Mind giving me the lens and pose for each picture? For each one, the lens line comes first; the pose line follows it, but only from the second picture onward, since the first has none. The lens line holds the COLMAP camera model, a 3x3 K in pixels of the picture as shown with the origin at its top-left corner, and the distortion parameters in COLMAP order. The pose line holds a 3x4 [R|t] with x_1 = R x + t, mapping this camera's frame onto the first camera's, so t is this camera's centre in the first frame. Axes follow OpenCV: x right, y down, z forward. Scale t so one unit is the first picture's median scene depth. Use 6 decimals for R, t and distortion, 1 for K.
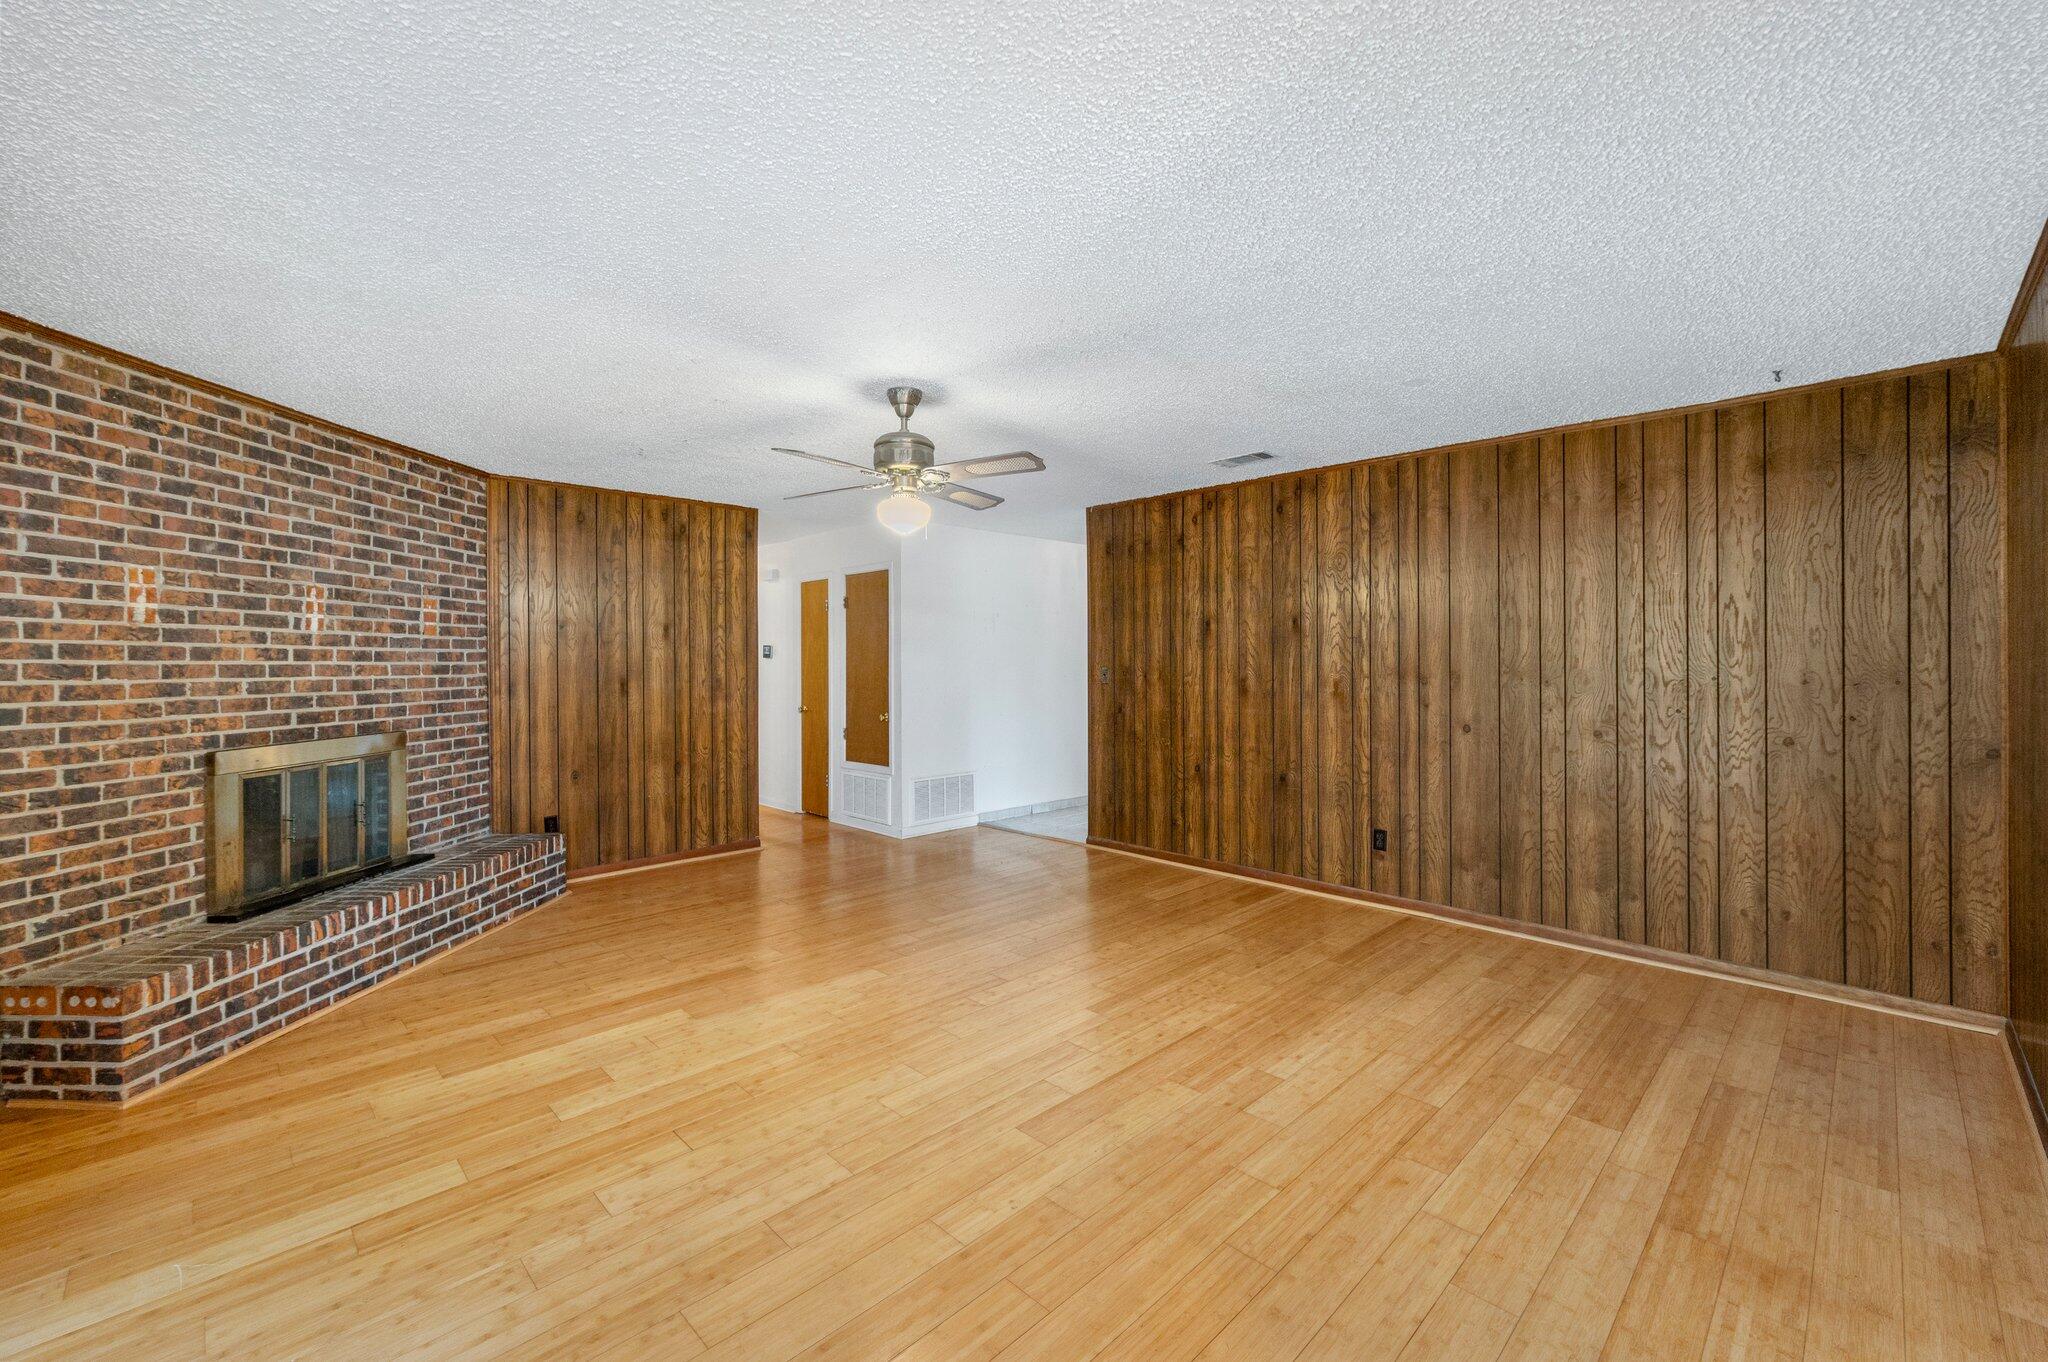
lens RADIAL K [[813.2, 0, 1030.7], [0, 813.2, 653.7], [0, 0, 1]] dist [-0.003959, 0.000347]
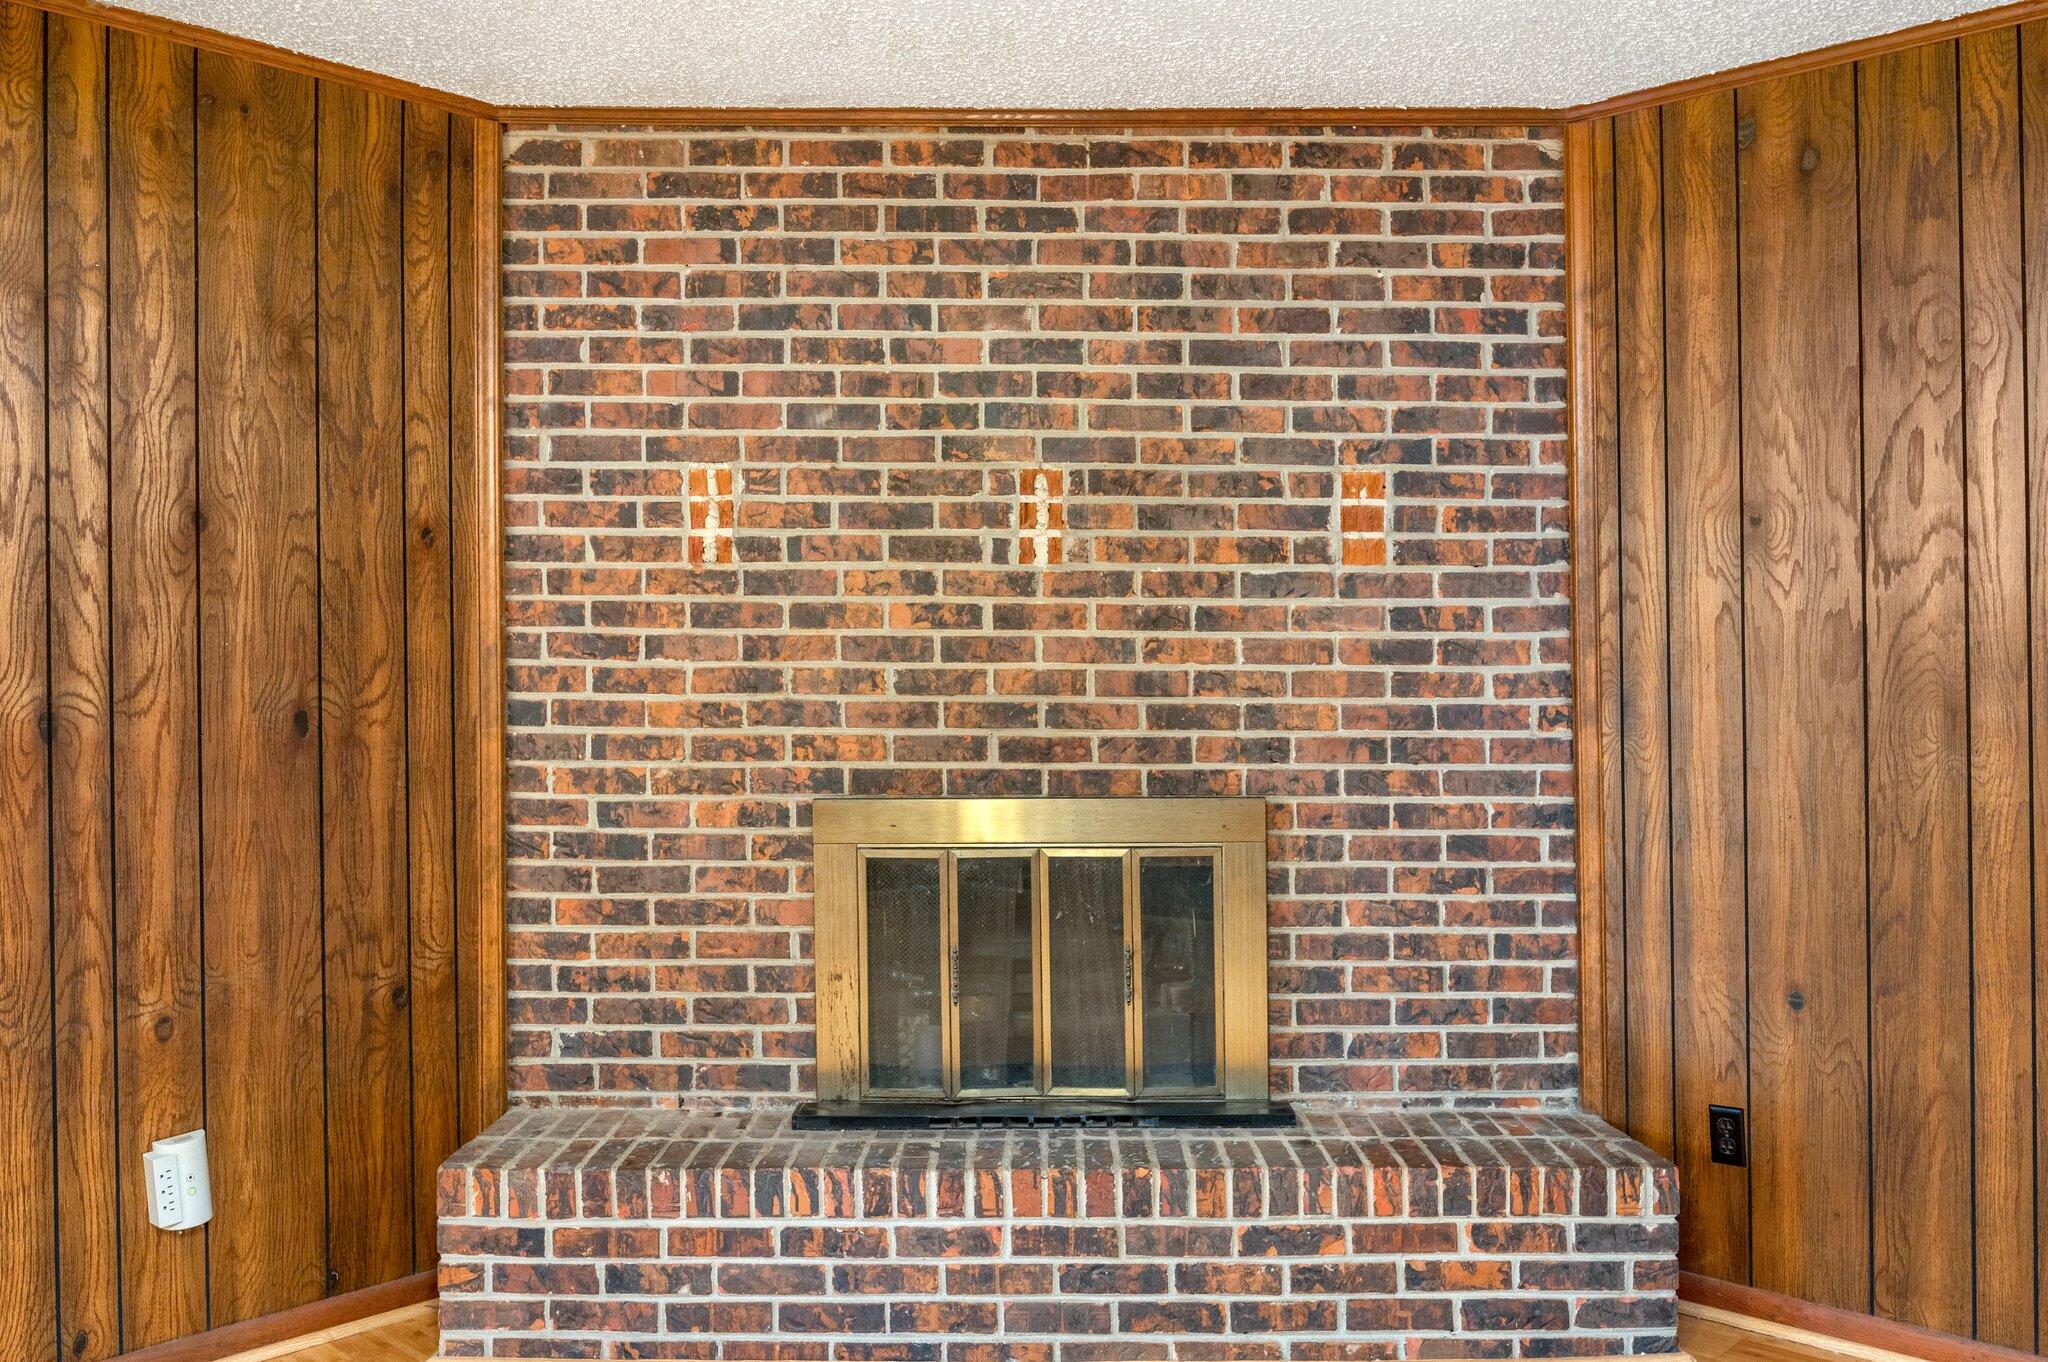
lens RADIAL K [[1729.2, 0, 1026.9], [0, 1729.2, 660.6], [0, 0, 1]] dist [-0.026232, 0.006727]
pose [[0.036710, 0.004042, -0.999318, 0.120191], [0.008057, 0.999958, 0.004340, 0.023386], [0.999293, -0.008211, 0.036676, 0.985317]]
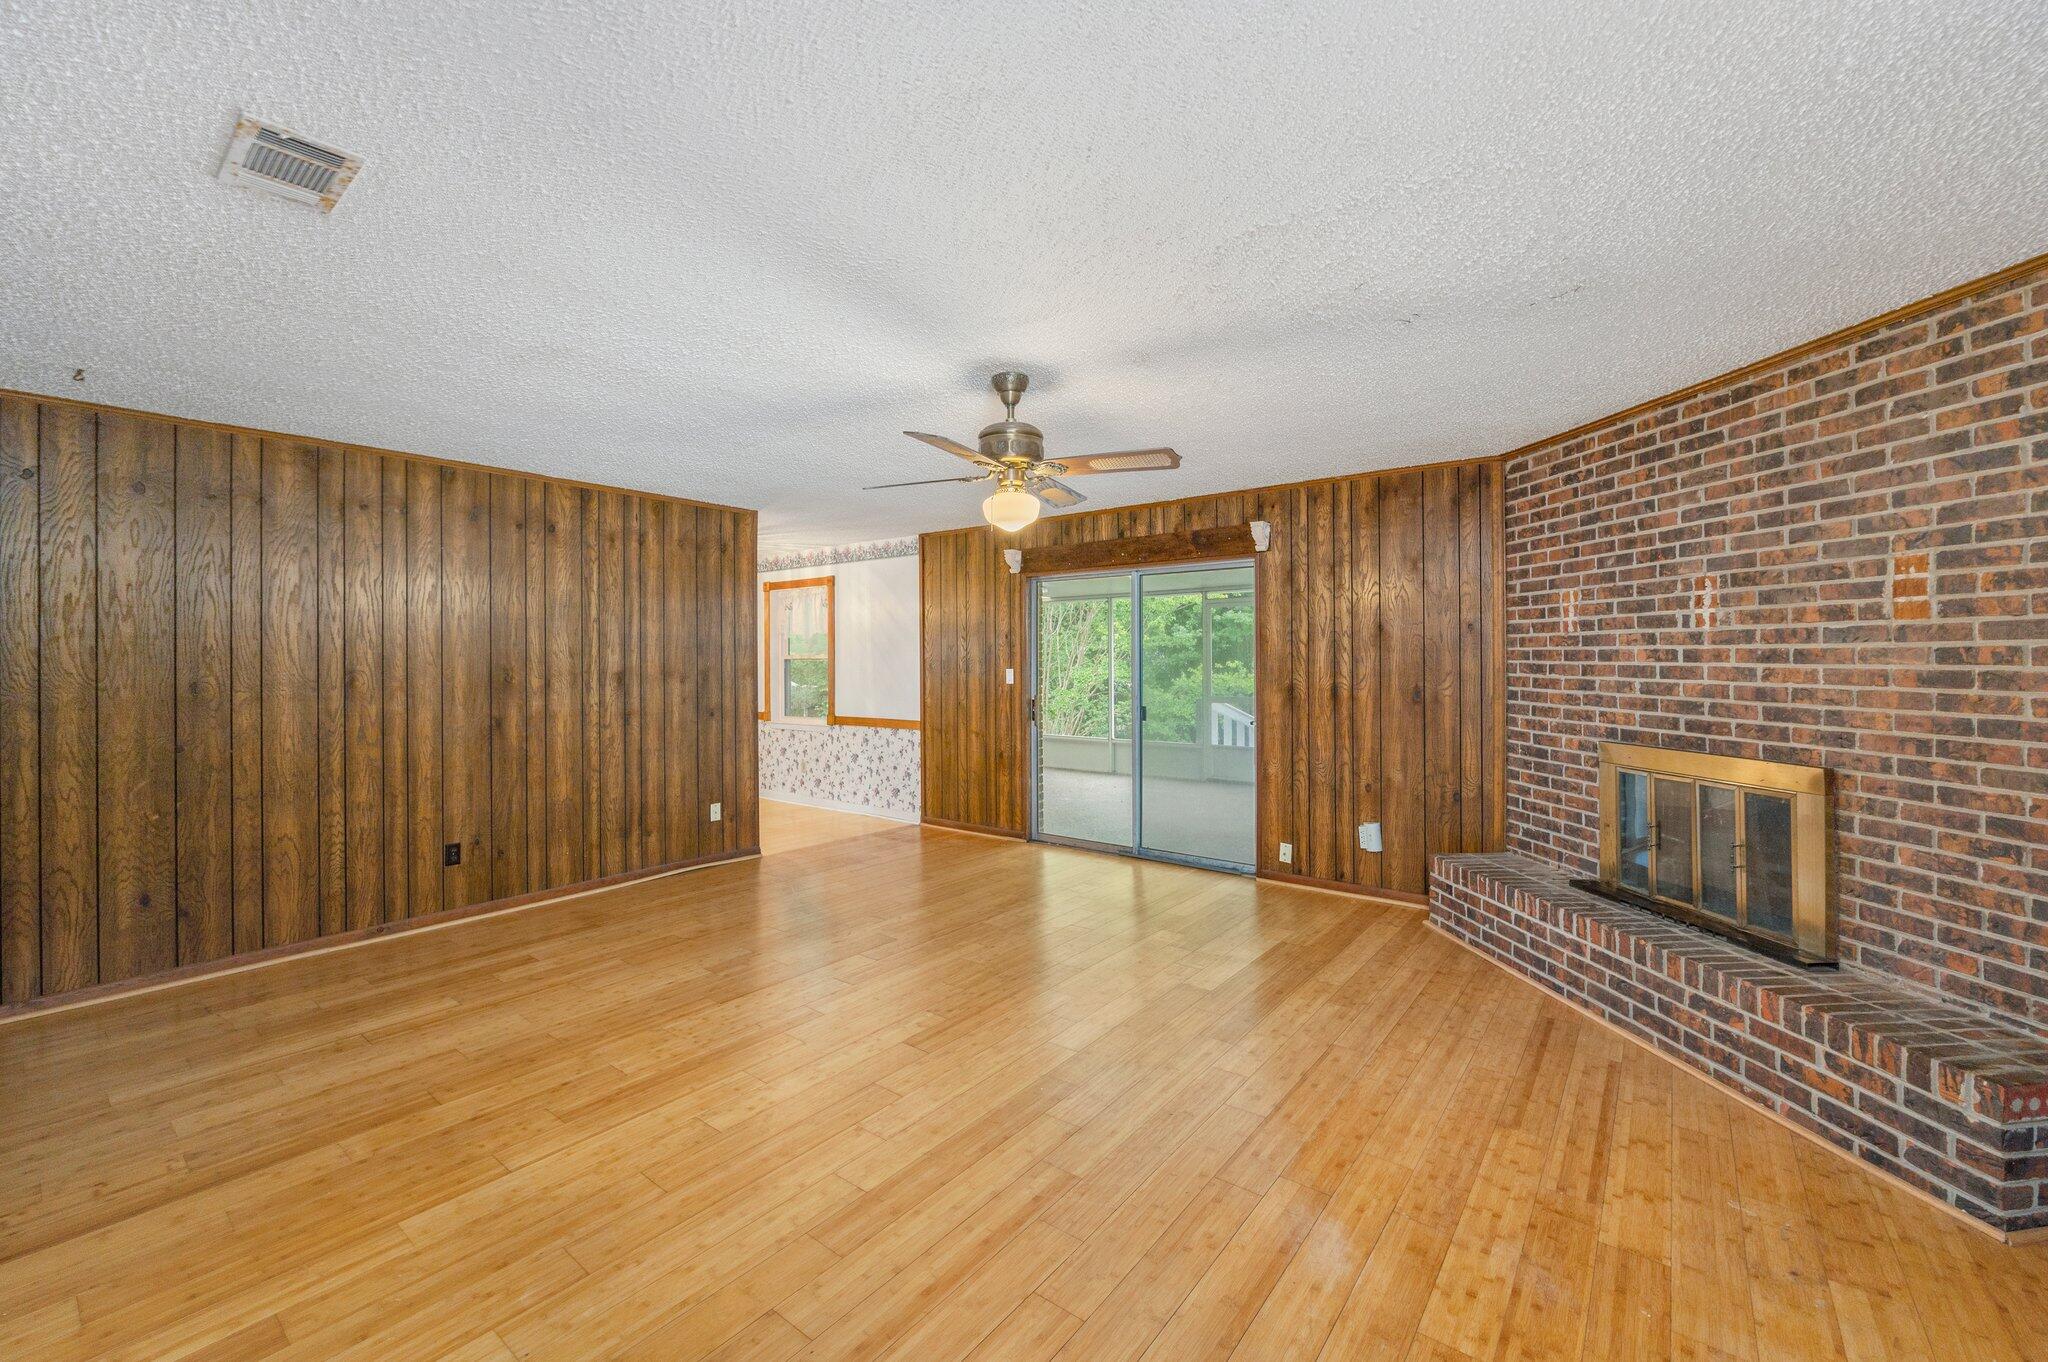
lens RADIAL K [[813.2, 0, 1032.6], [0, 813.2, 662.5], [0, 0, 1]] dist [-0.003959, 0.000347]
pose [[-0.990821, 0.008761, -0.134897, -0.049973], [0.009212, 0.999954, -0.002721, 0.005058], [0.134867, -0.003939, -0.990856, 1.822637]]
